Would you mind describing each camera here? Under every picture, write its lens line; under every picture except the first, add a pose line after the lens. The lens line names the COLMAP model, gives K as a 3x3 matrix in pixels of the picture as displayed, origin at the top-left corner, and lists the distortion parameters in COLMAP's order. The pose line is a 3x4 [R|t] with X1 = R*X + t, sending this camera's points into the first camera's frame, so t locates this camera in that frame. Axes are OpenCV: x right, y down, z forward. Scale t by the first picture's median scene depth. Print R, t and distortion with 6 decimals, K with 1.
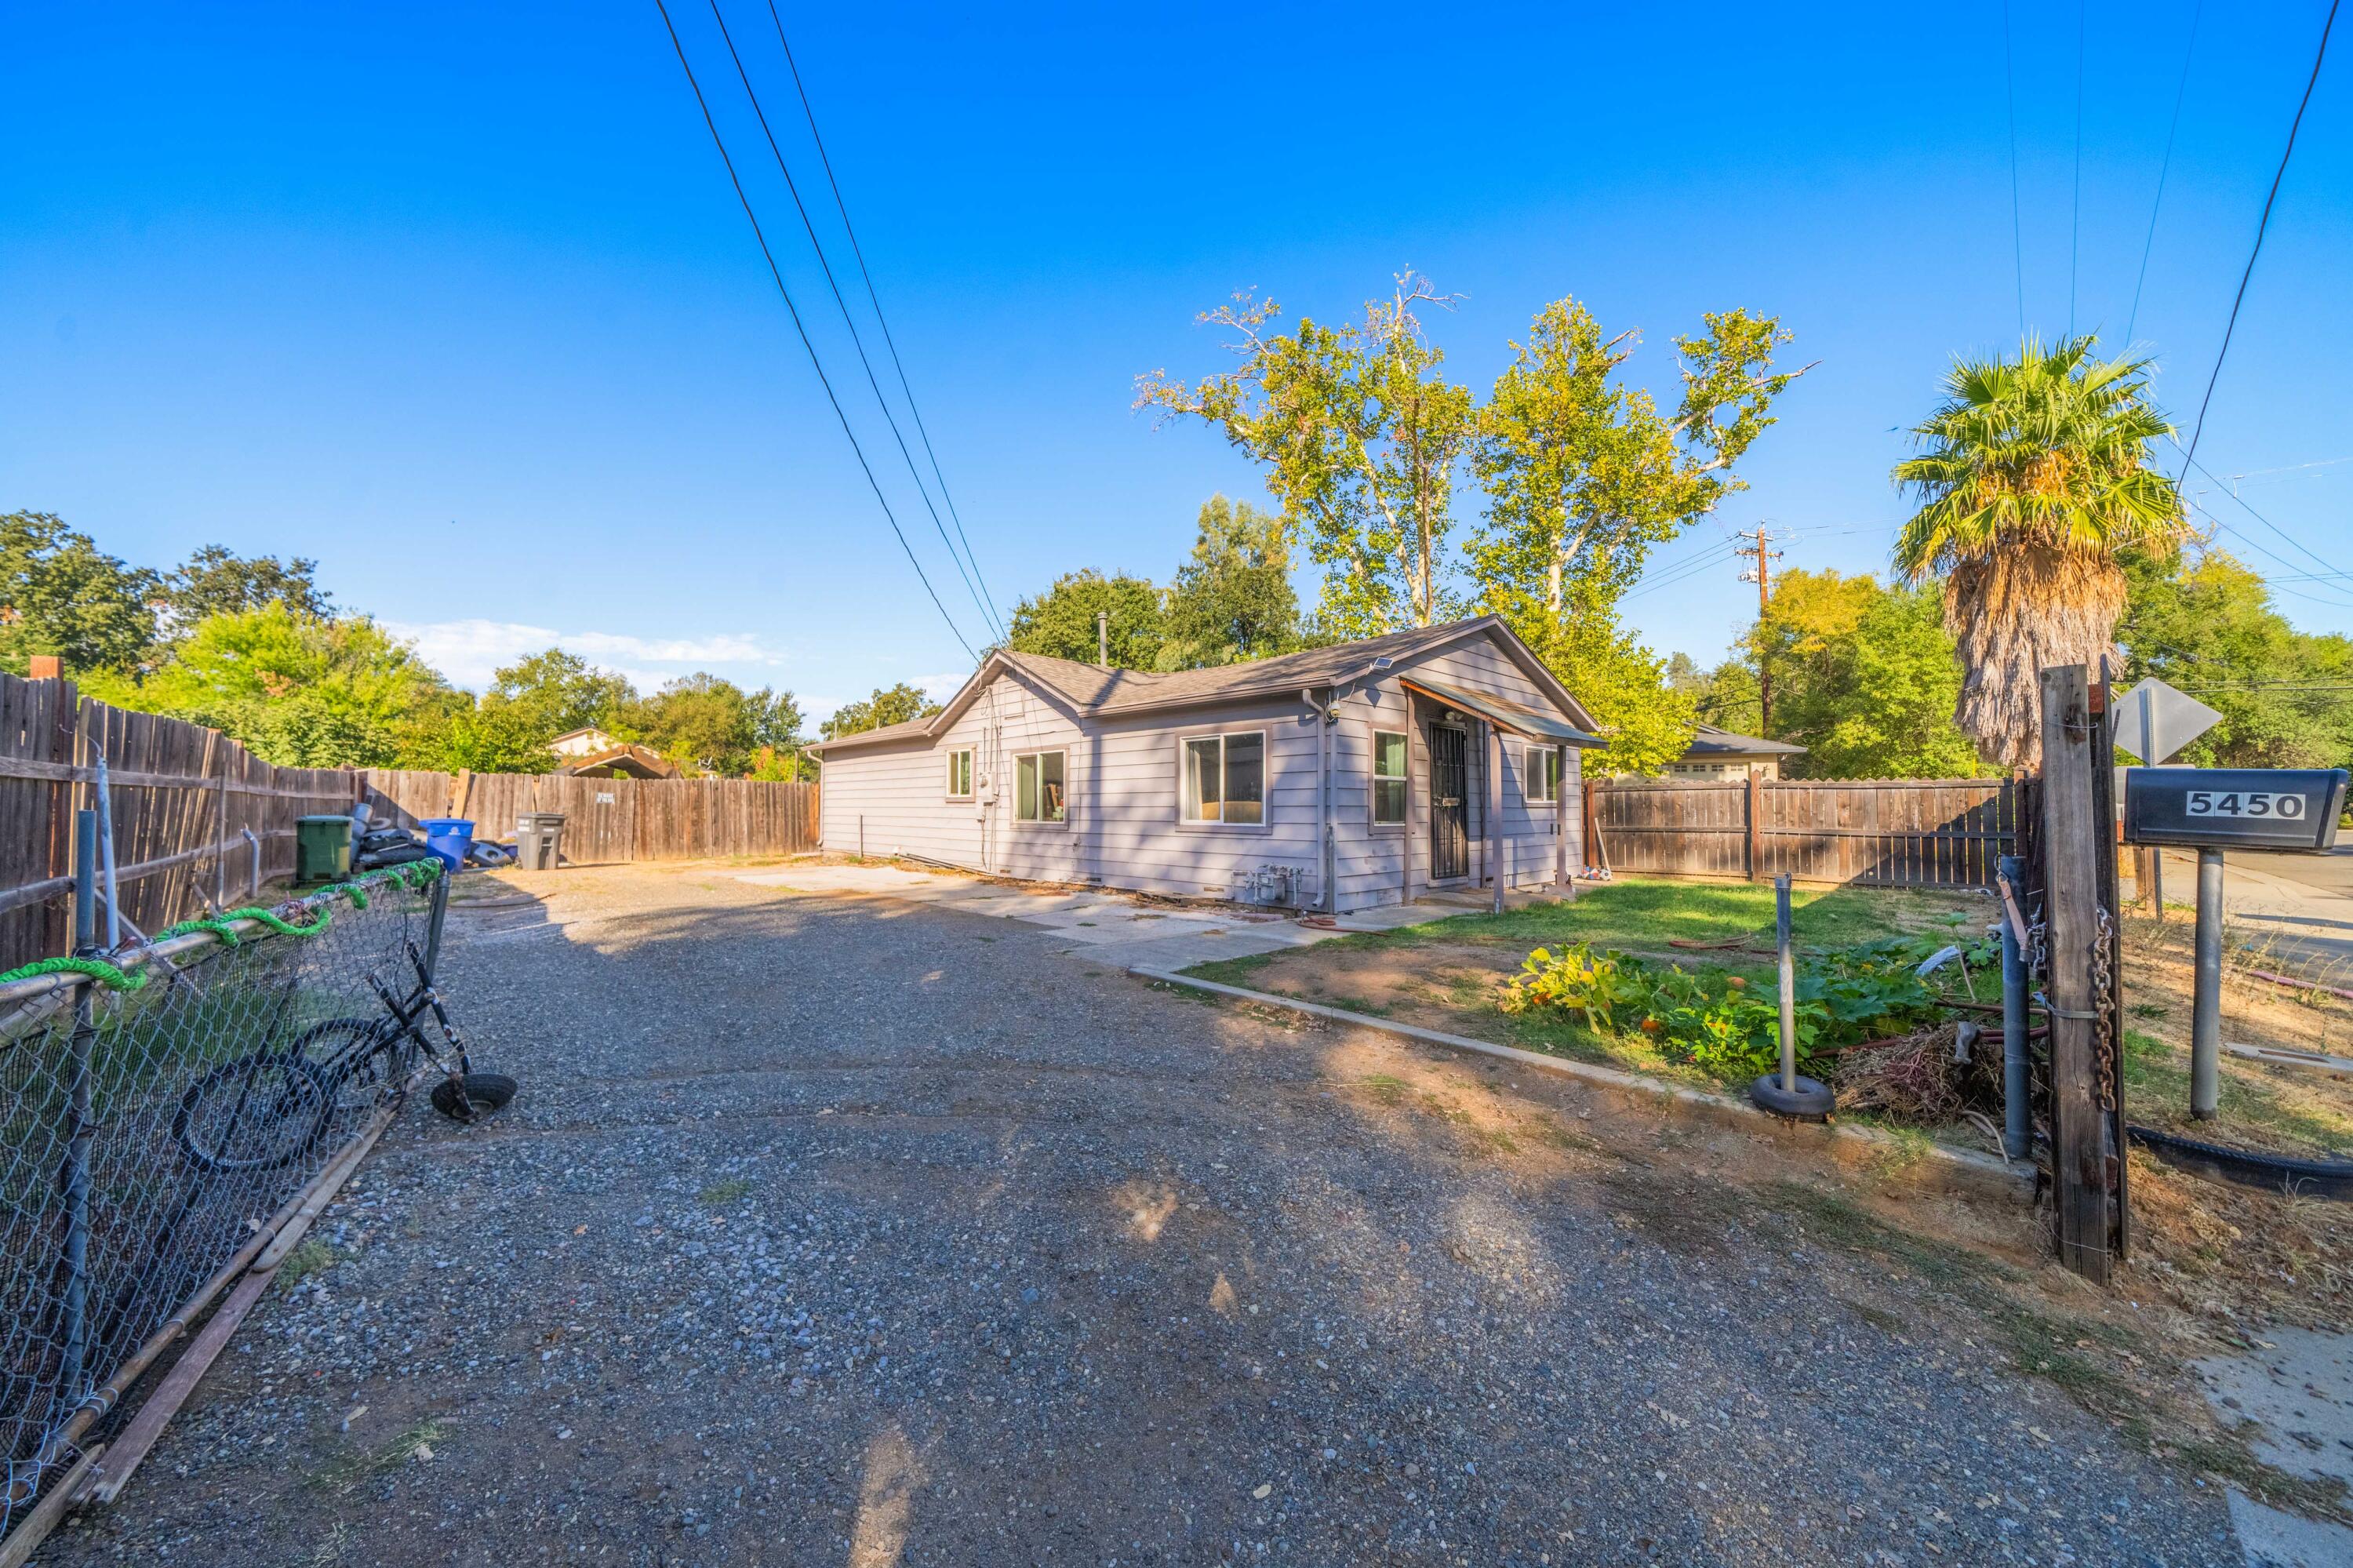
lens RADIAL K [[786.8, 0, 1127.1], [0, 786.8, 799.0], [0, 0, 1]] dist [-0.001852, -0.000057]
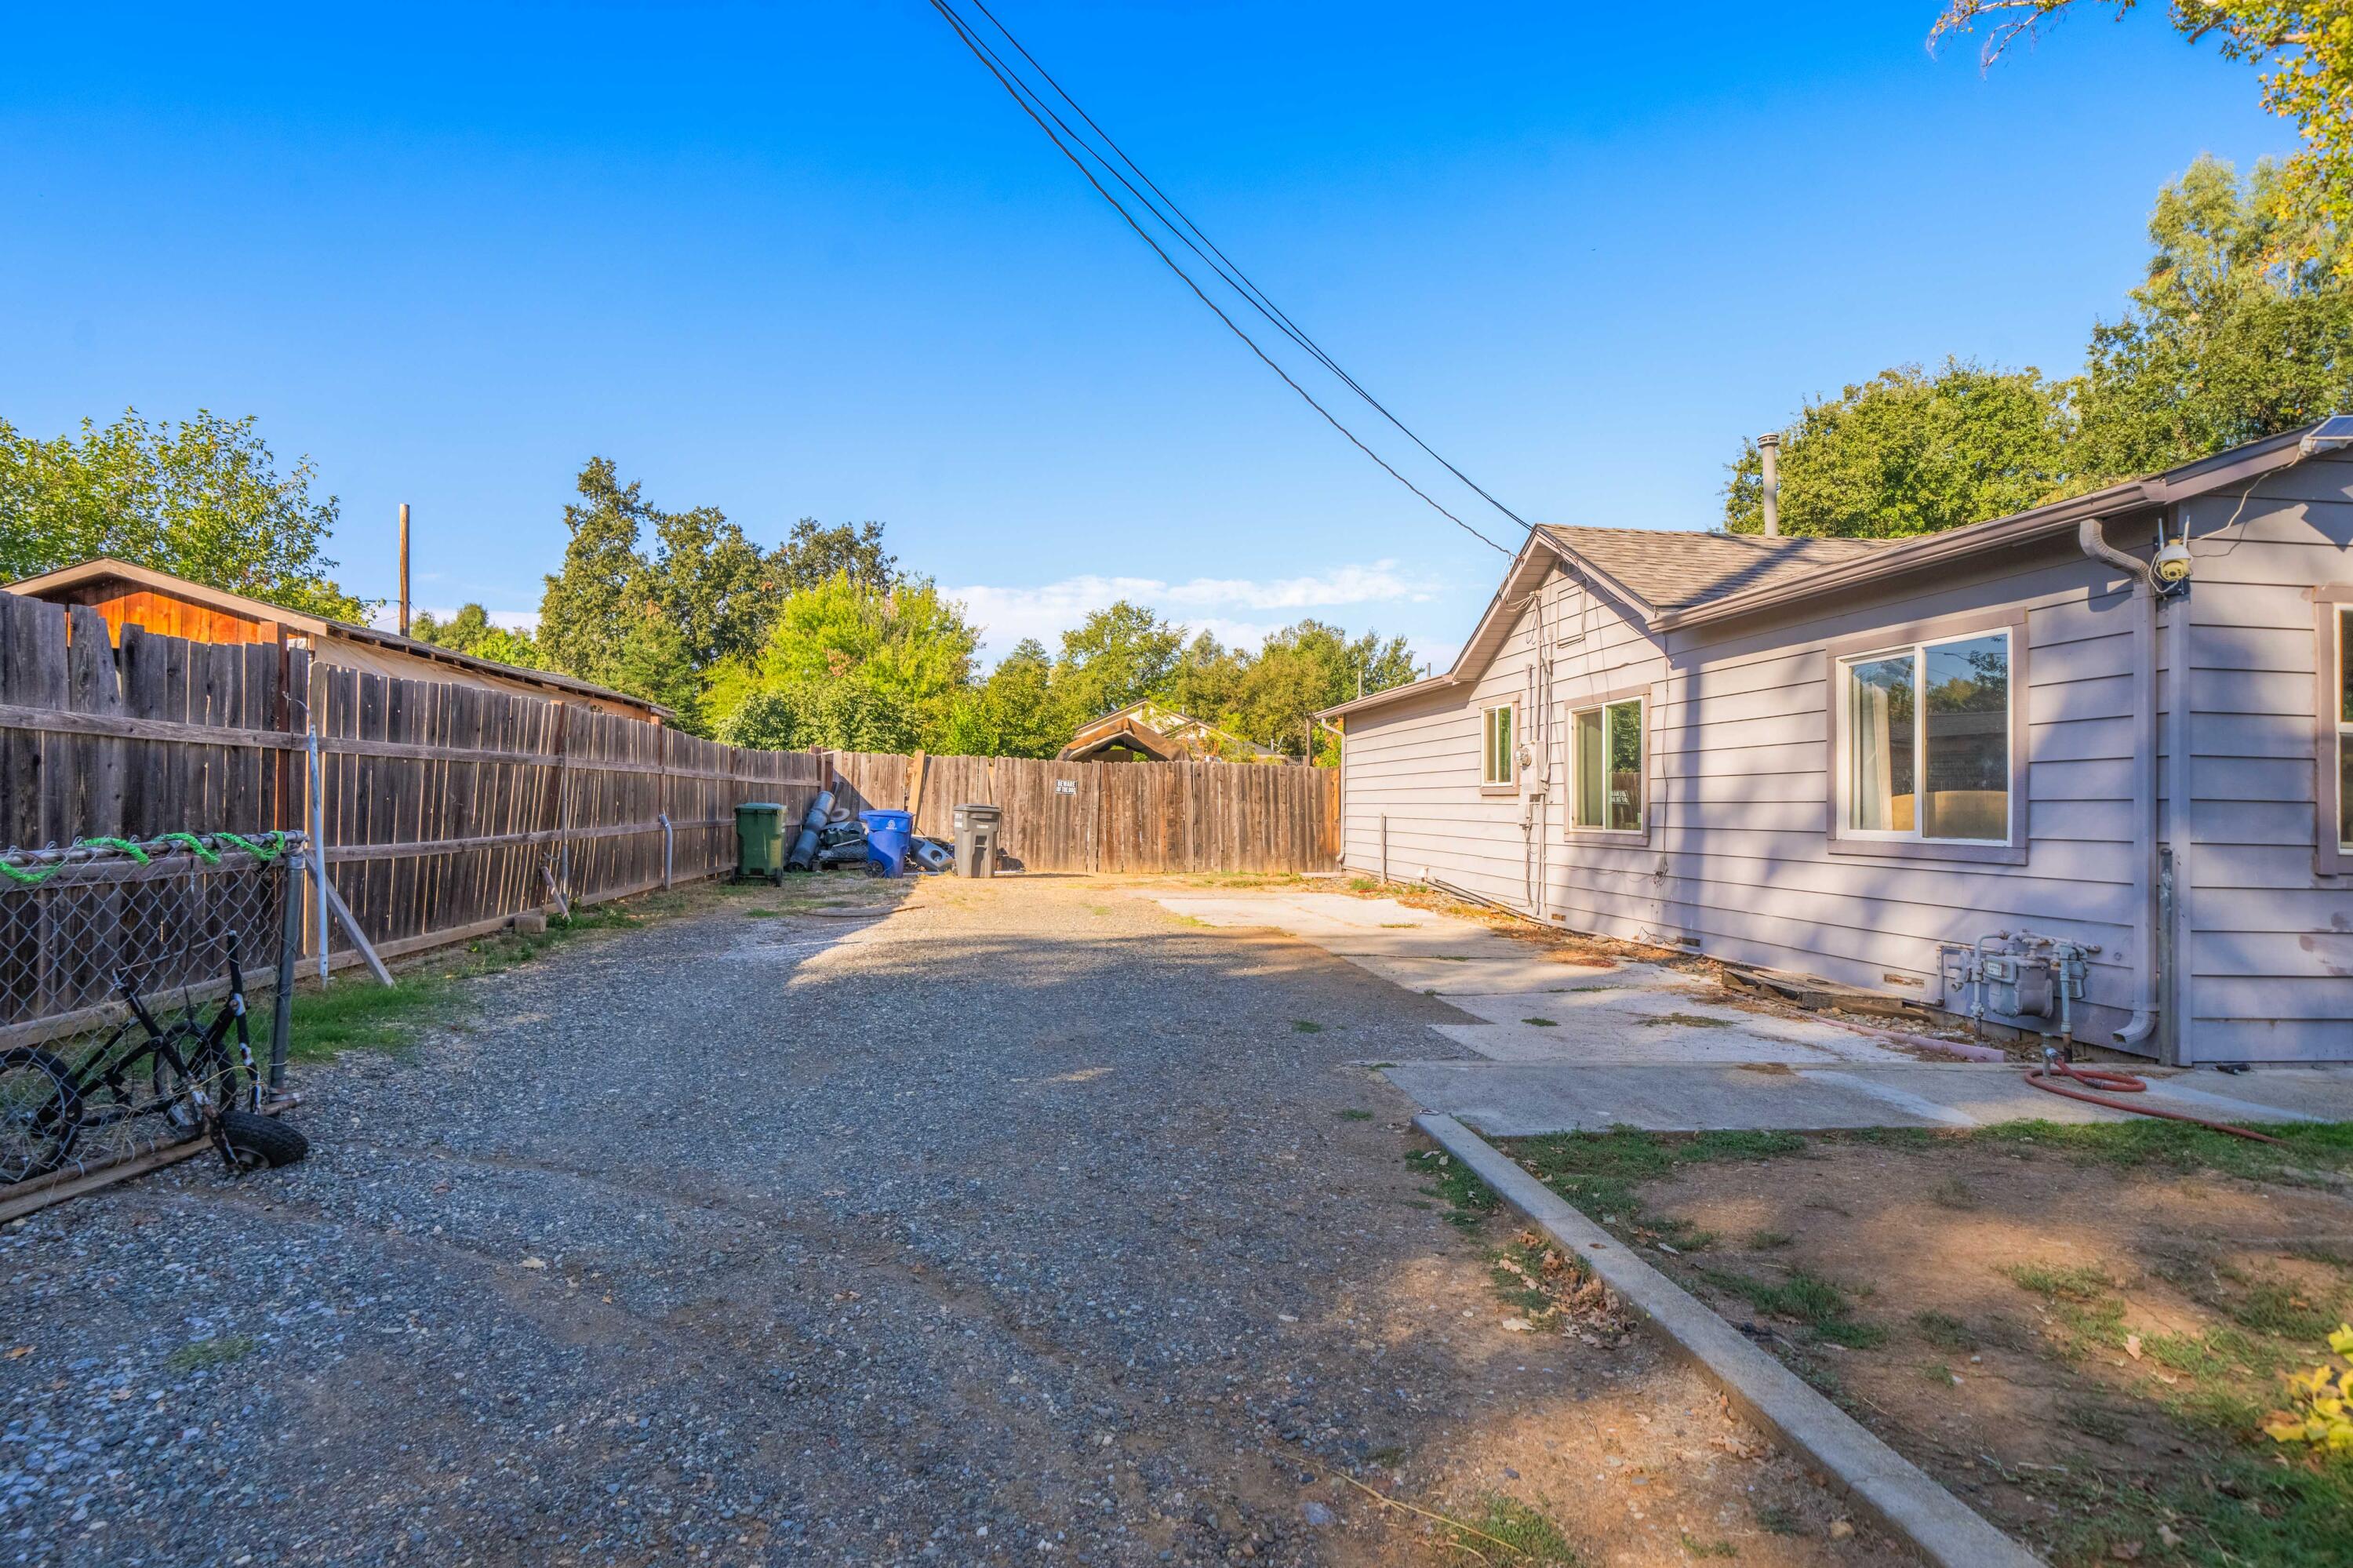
lens RADIAL K [[1240.1, 0, 1176.5], [0, 1240.1, 784.0], [0, 0, 1]] dist [0.002771, 0.000366]
pose [[0.820096, 0.002409, -0.572222, 0.123361], [-0.009316, 0.999915, -0.009142, 0.006923], [0.572151, 0.012828, 0.820048, 0.106724]]
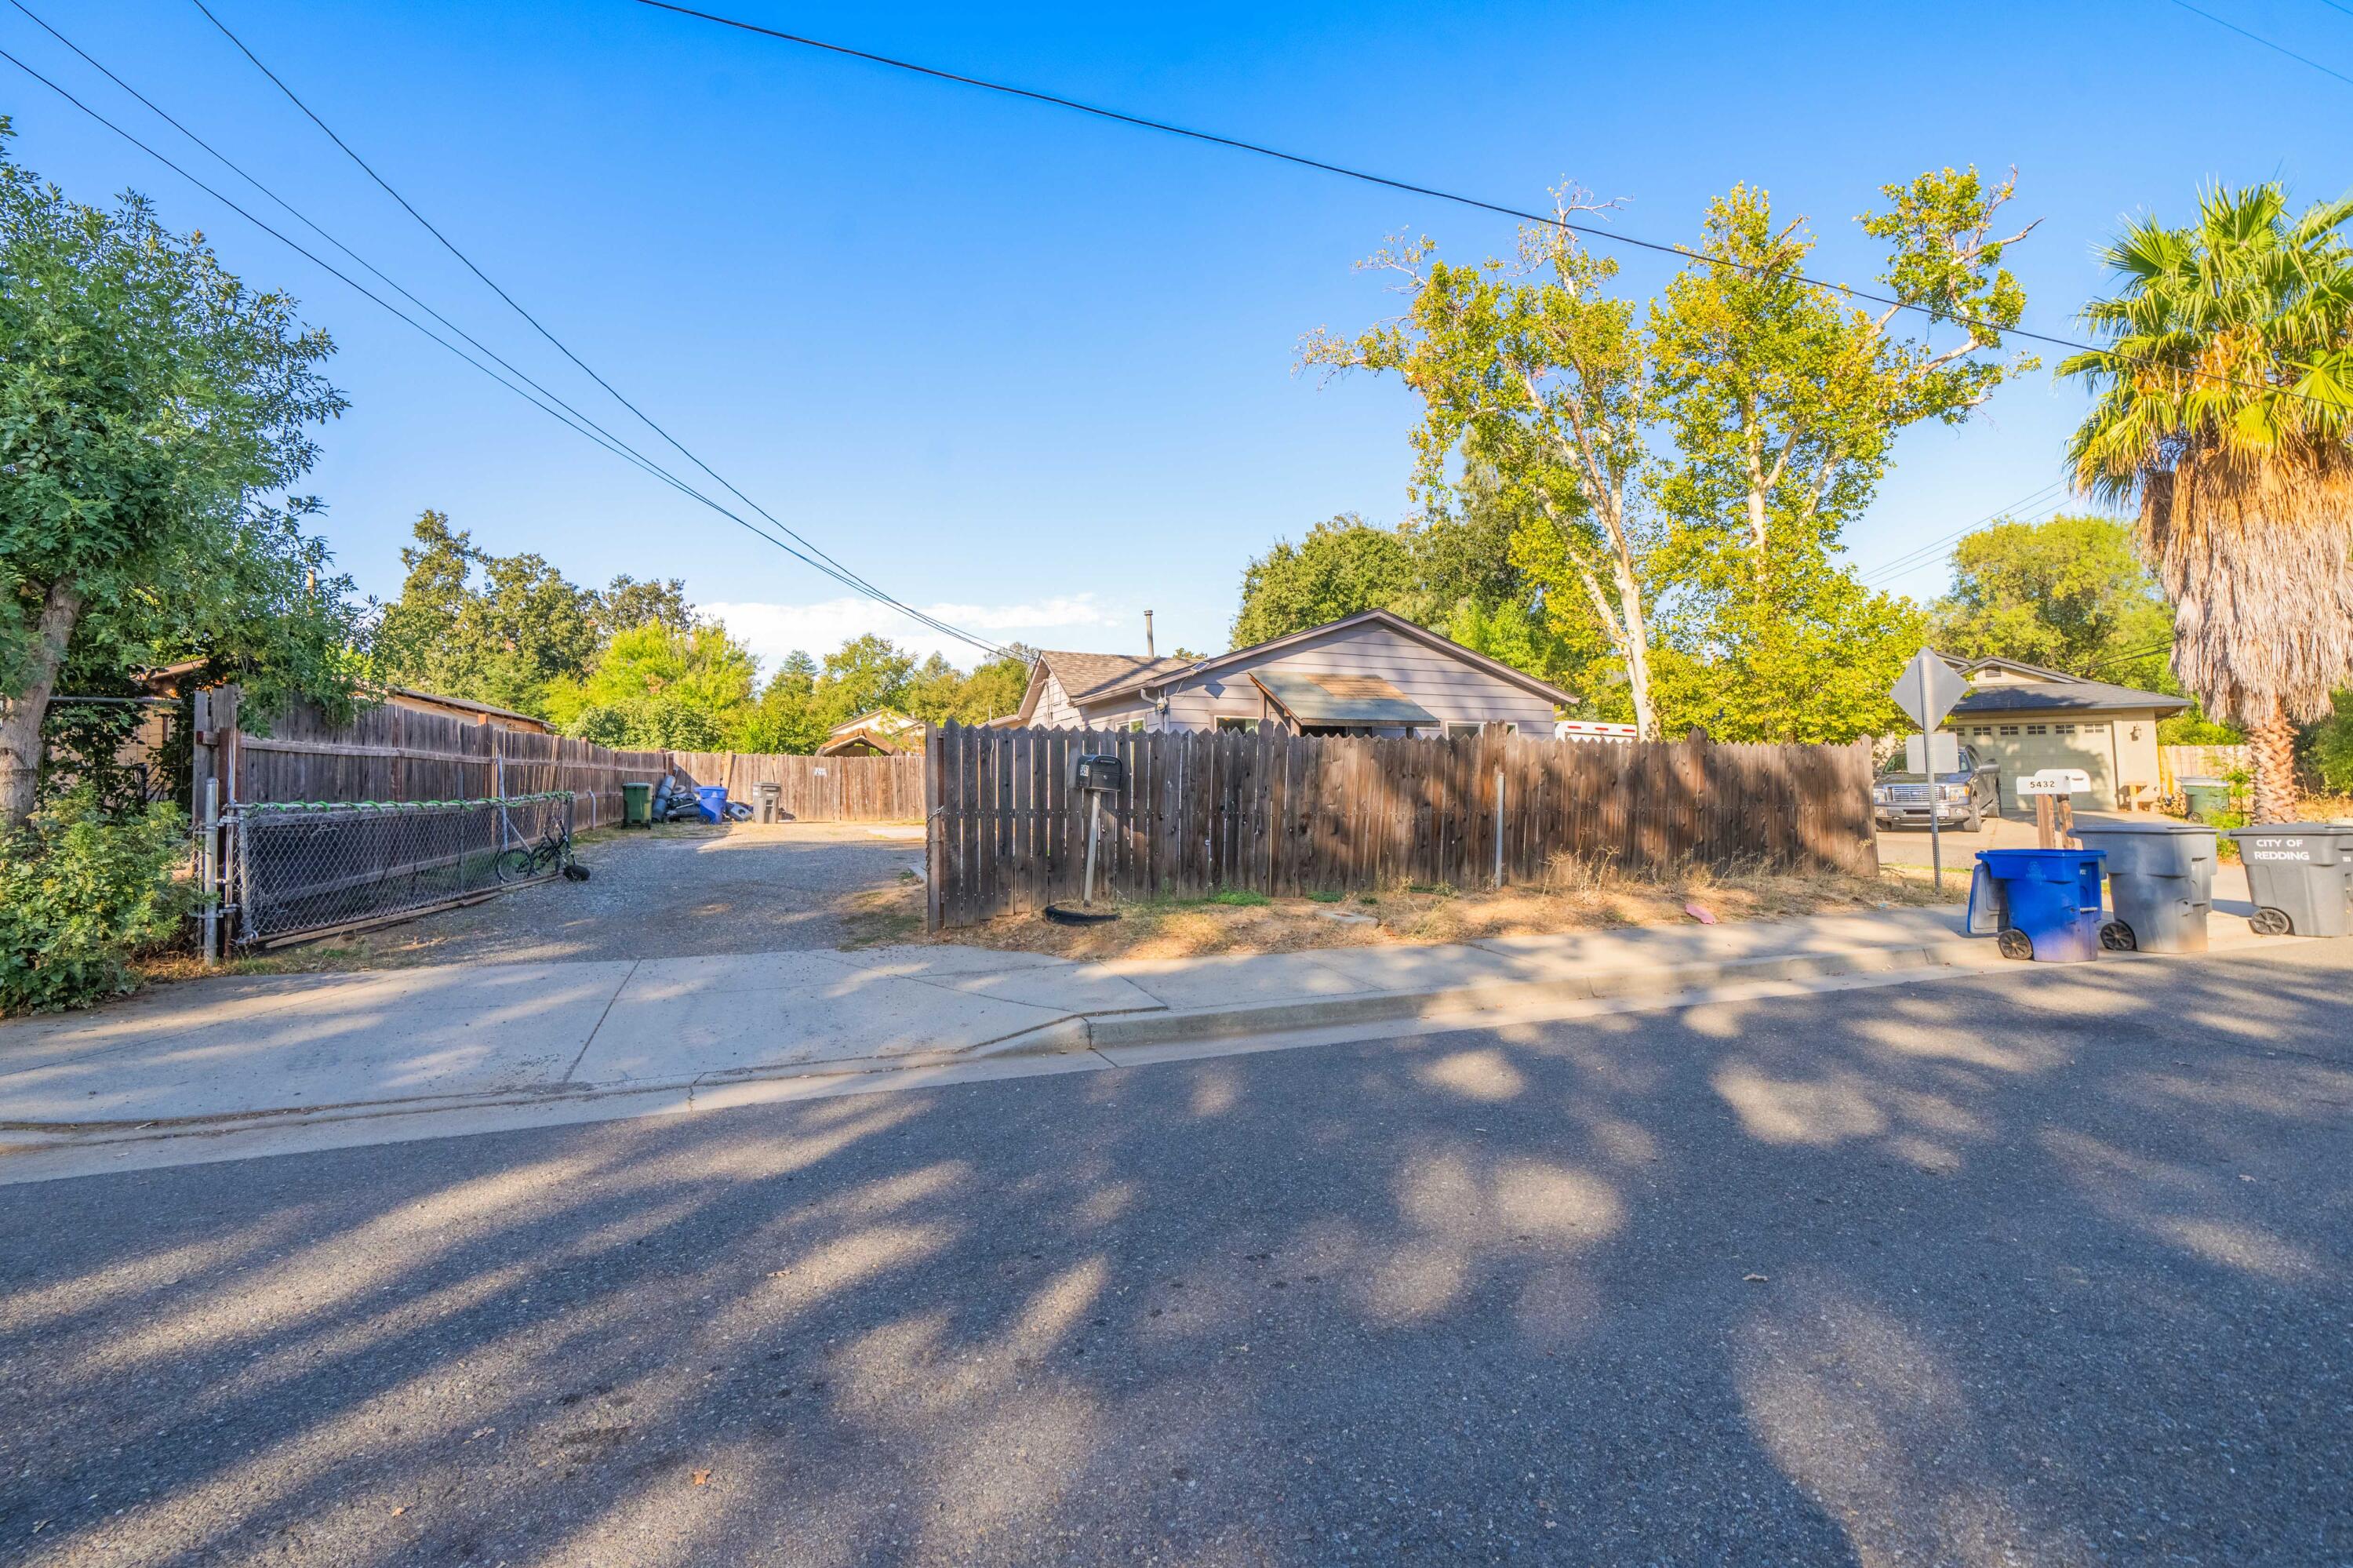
lens RADIAL K [[936.5, 0, 1145.1], [0, 936.5, 795.1], [0, 0, 1]] dist [0.000833, 0.000029]
pose [[0.930356, 0.007250, -0.366585, 0.487462], [0.001246, 0.999736, 0.022934, 0.003309], [0.366654, -0.021794, 0.930102, -0.293458]]
